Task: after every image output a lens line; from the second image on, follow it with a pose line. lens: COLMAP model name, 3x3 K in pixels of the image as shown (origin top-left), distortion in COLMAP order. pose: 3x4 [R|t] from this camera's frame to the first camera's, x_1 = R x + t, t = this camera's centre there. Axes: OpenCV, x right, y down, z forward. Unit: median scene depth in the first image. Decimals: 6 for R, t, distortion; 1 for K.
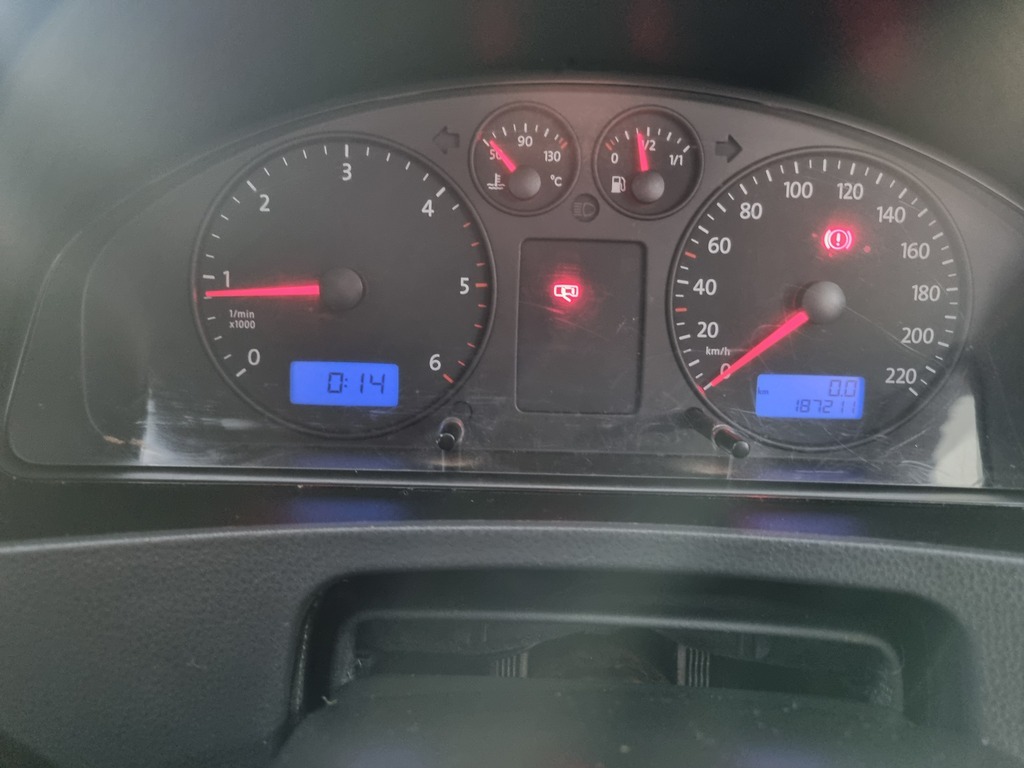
lens RADIAL K [[768.1, 0, 513.8], [0, 768.1, 383.2], [0, 0, 1]] dist [0.026812, -0.001798]
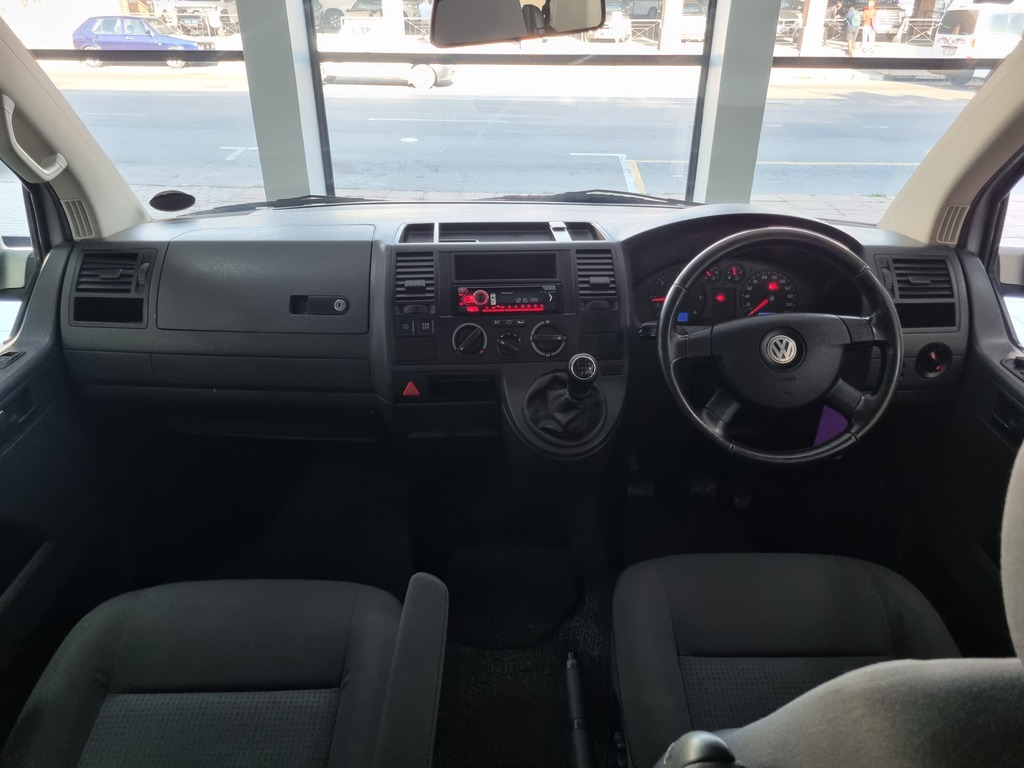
lens RADIAL K [[768.1, 0, 509.6], [0, 768.1, 382.0], [0, 0, 1]] dist [0.026812, -0.001798]
pose [[0.999497, -0.027271, -0.016216, -1.285467], [0.025565, 0.994913, -0.097442, 0.915548], [0.018791, 0.096978, 0.995109, -4.143932]]
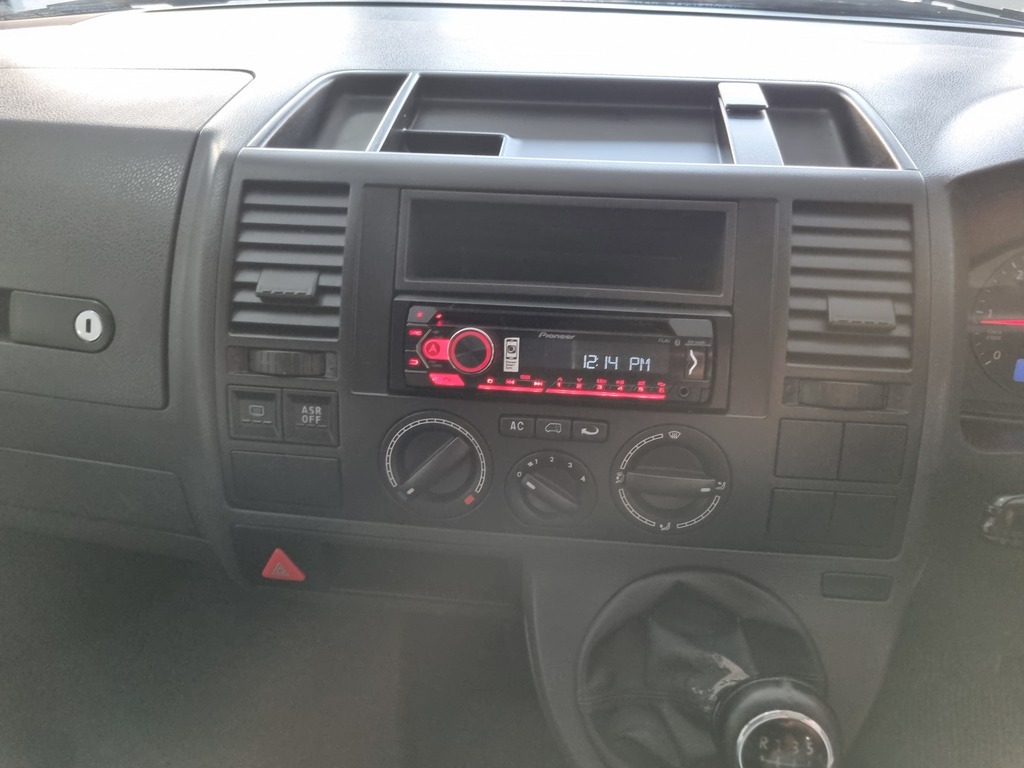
lens RADIAL K [[768.1, 0, 530.3], [0, 768.1, 375.5], [0, 0, 1]] dist [0.026812, -0.001798]
pose [[0.982971, 0.077158, -0.166780, -1.157637], [-0.054387, 0.989073, 0.137030, -0.185522], [0.175530, -0.125625, 0.976426, -1.091619]]
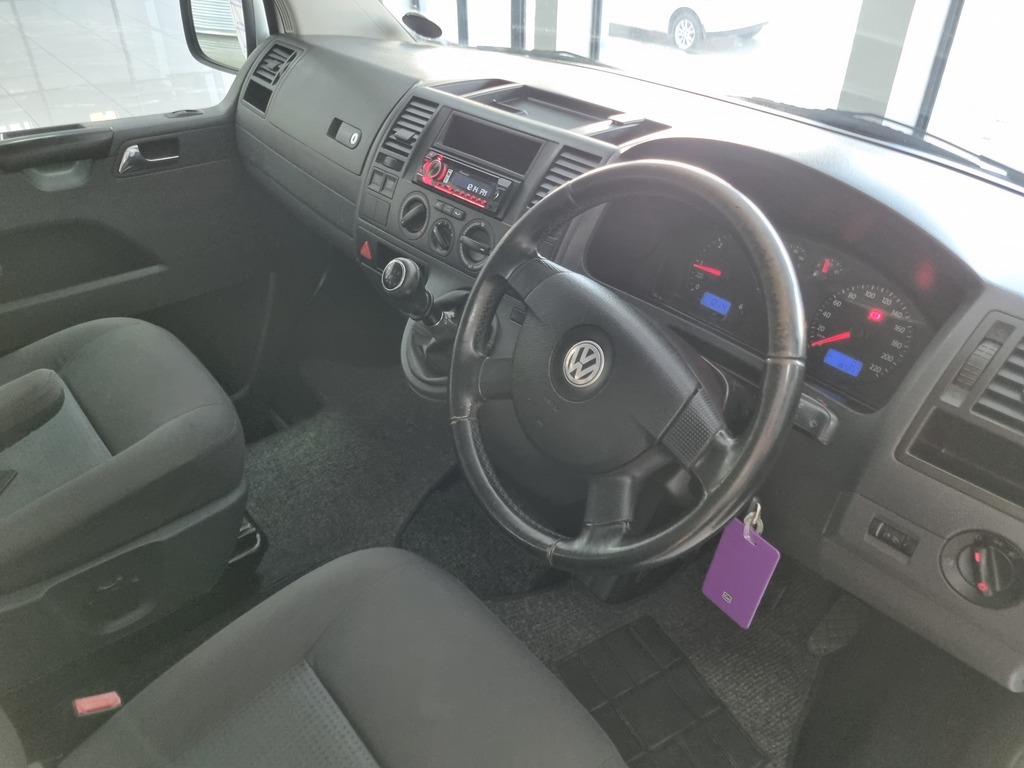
lens RADIAL K [[768.1, 0, 518.5], [0, 768.1, 386.4], [0, 0, 1]] dist [0.026812, -0.001798]
pose [[0.625385, 0.413537, -0.661726, 1.600554], [-0.417730, 0.893699, 0.163717, 0.133770], [0.659087, 0.174037, 0.731653, -1.929027]]
